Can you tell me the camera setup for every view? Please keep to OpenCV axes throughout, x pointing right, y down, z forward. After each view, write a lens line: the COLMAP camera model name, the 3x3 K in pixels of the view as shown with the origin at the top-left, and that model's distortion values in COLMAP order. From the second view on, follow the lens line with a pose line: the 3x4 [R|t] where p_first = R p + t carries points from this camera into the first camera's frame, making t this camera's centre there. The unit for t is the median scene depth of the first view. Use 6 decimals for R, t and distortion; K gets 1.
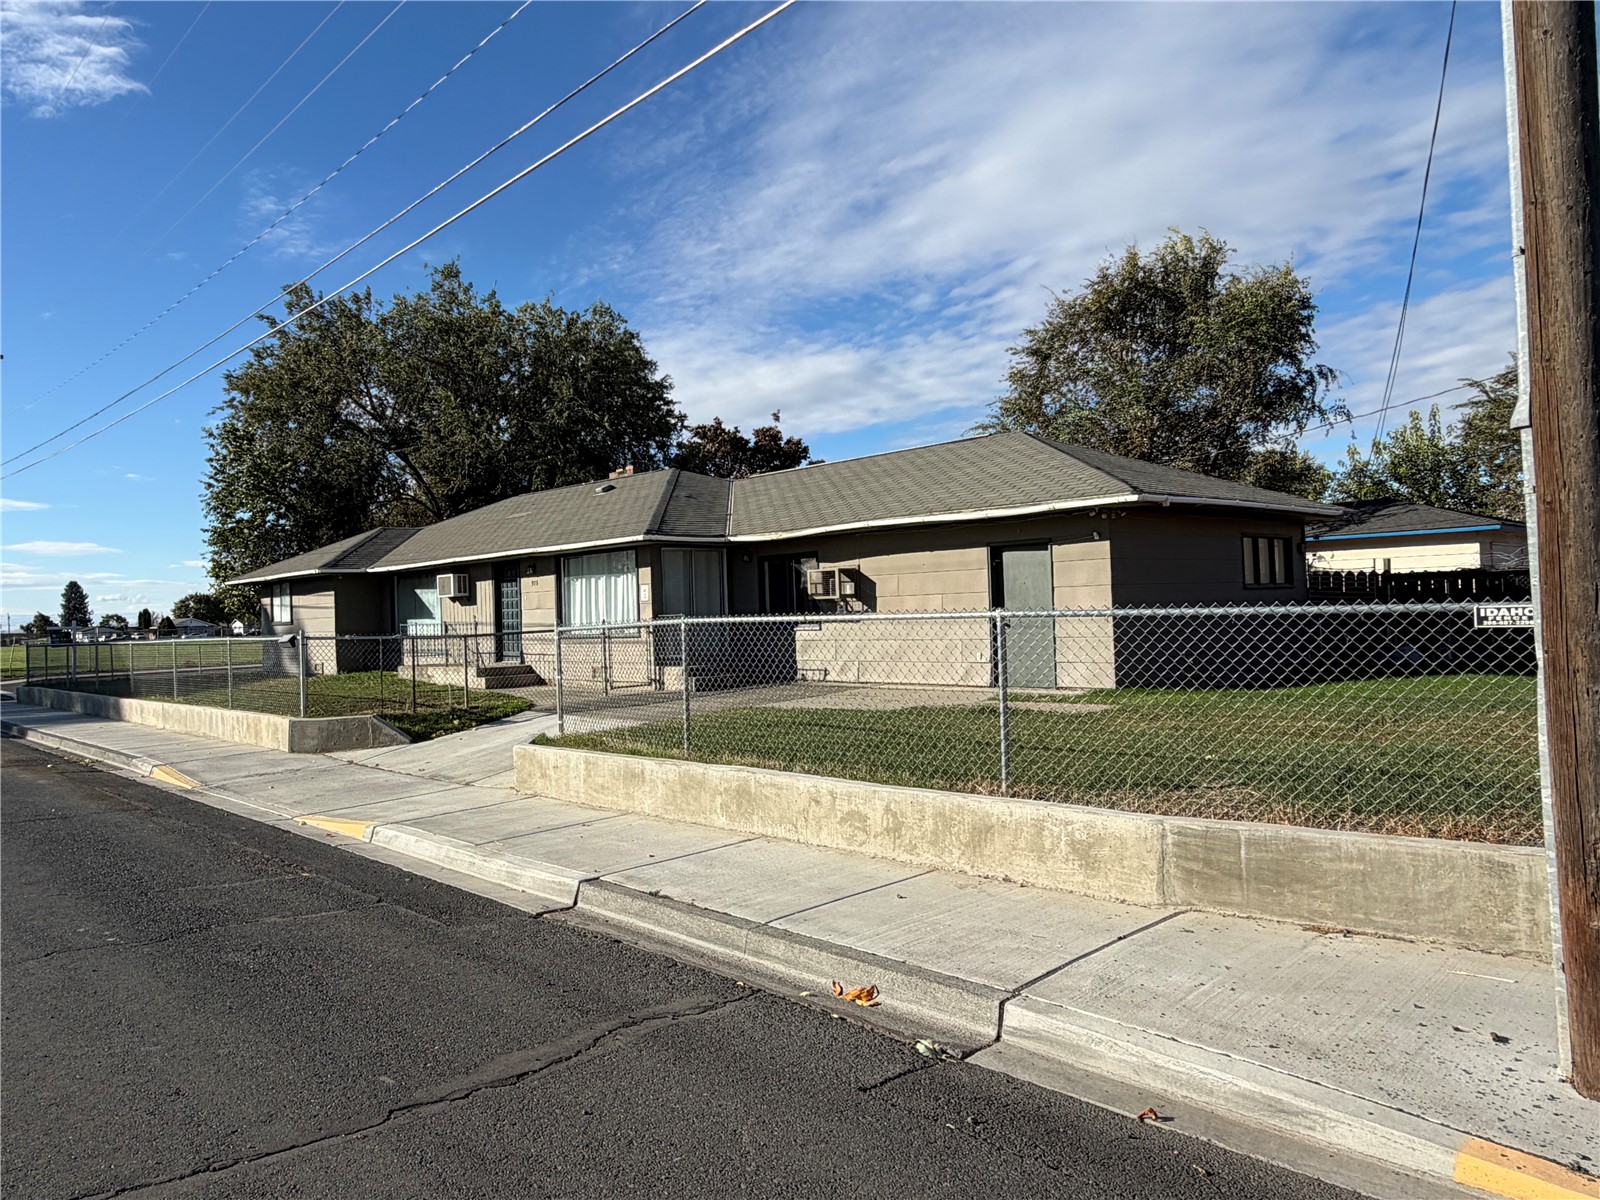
lens RADIAL K [[1080.7, 0, 800.2], [0, 1080.7, 596.5], [0, 0, 1]] dist [0.001784, 0.000075]
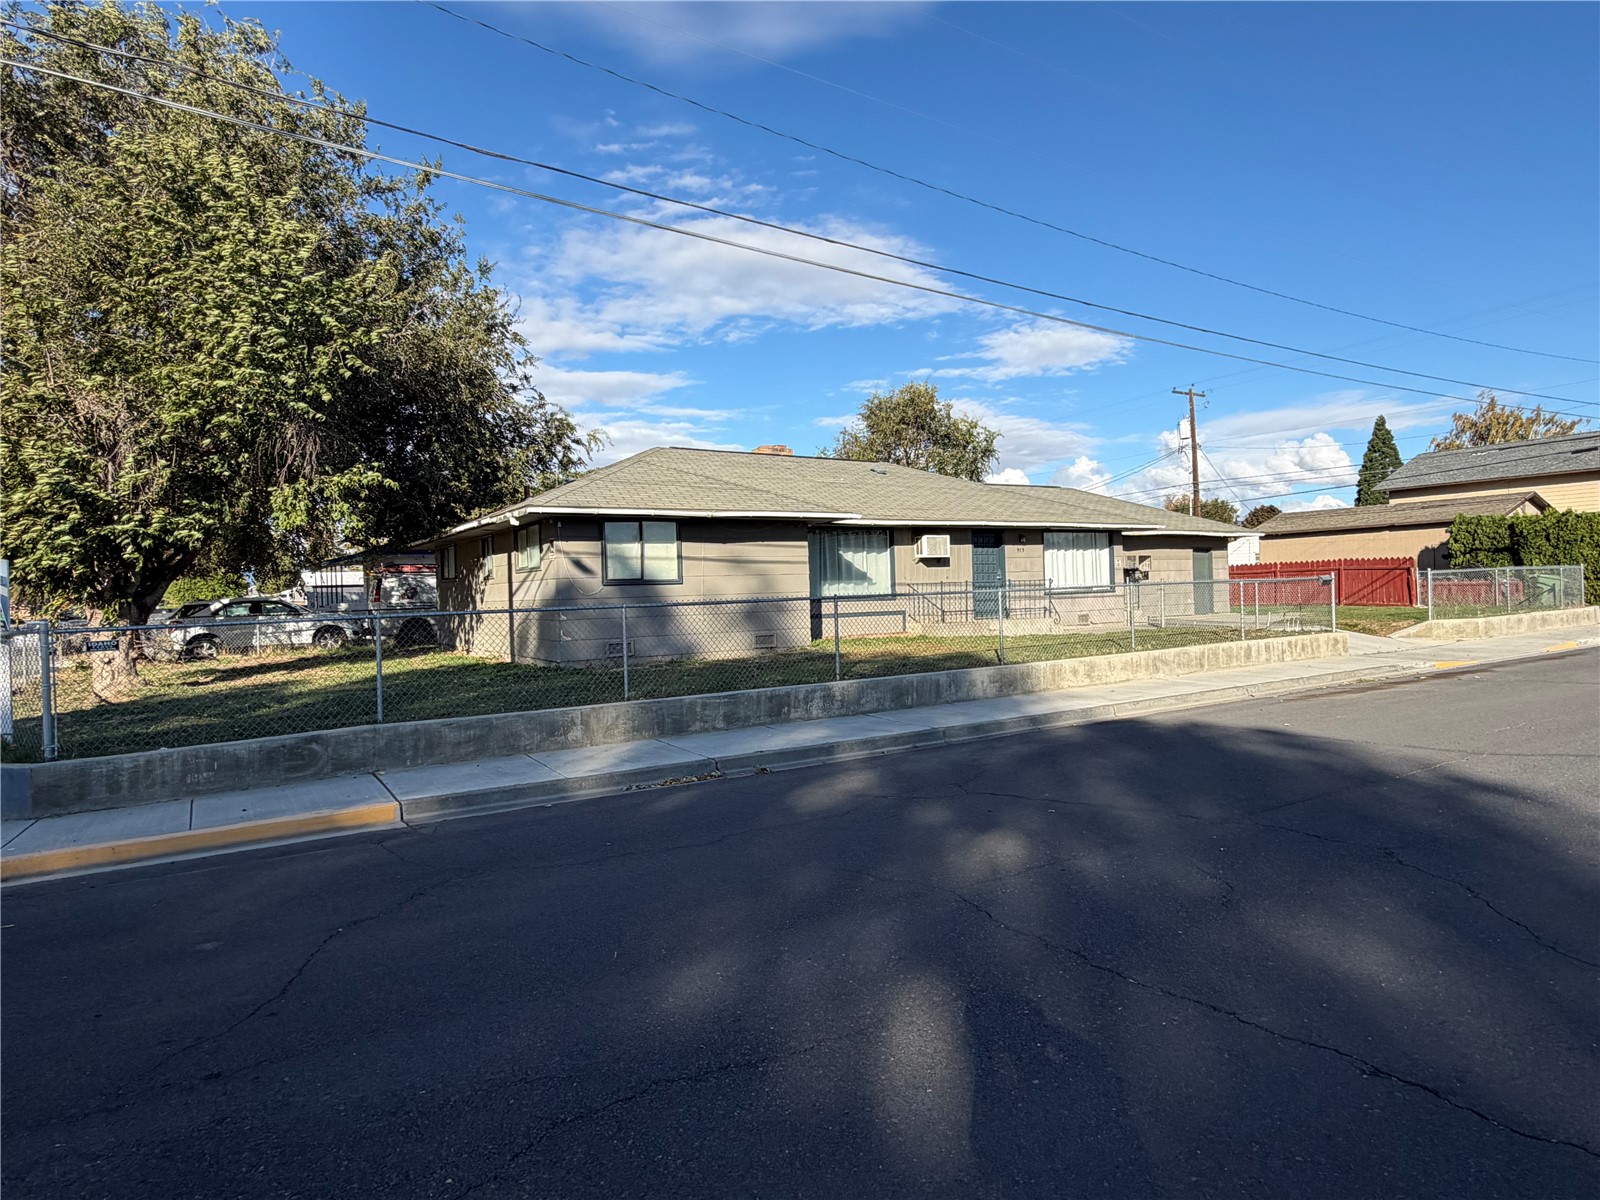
lens RADIAL K [[921.9, 0, 801.4], [0, 921.9, 599.2], [0, 0, 1]] dist [-0.000356, -0.000012]
pose [[0.204517, 0.016774, 0.978719, -1.296364], [0.007538, 0.999797, -0.018710, 0.059687], [-0.978834, 0.011204, 0.204349, 1.014408]]
